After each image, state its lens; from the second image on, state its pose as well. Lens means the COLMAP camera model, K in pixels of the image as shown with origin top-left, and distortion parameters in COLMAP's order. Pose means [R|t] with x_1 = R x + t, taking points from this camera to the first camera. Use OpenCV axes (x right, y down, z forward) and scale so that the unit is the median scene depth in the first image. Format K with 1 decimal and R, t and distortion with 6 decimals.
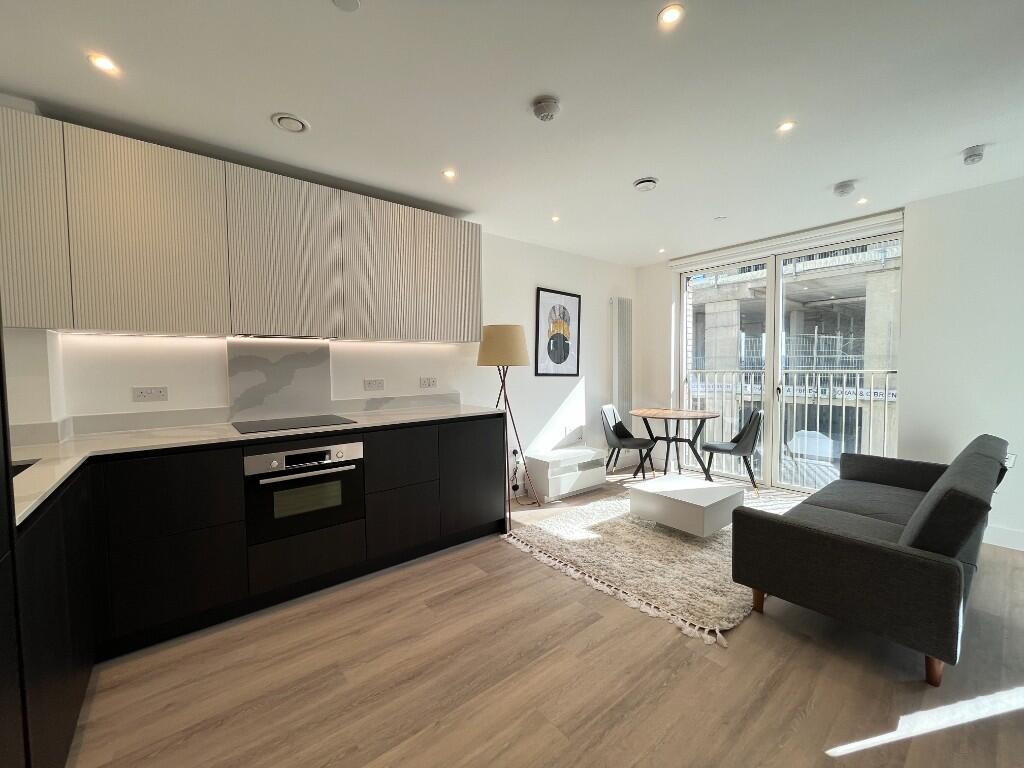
lens RADIAL K [[412.6, 0, 511.1], [0, 412.6, 381.9], [0, 0, 1]] dist [-0.003995, -0.000457]
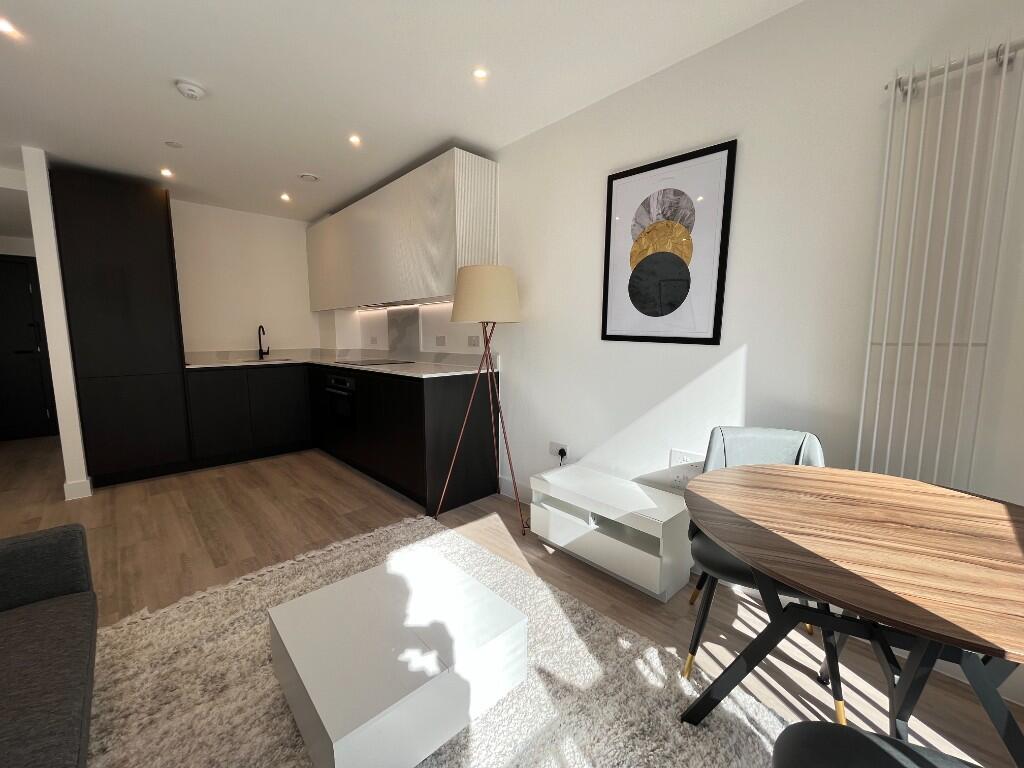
lens RADIAL K [[412.6, 0, 508.8], [0, 412.6, 383.6], [0, 0, 1]] dist [-0.003995, -0.000457]
pose [[0.082390, 0.129060, -0.988208, 0.858596], [-0.038976, 0.991238, 0.126206, -0.028176], [0.995838, 0.028119, 0.086698, 1.129296]]
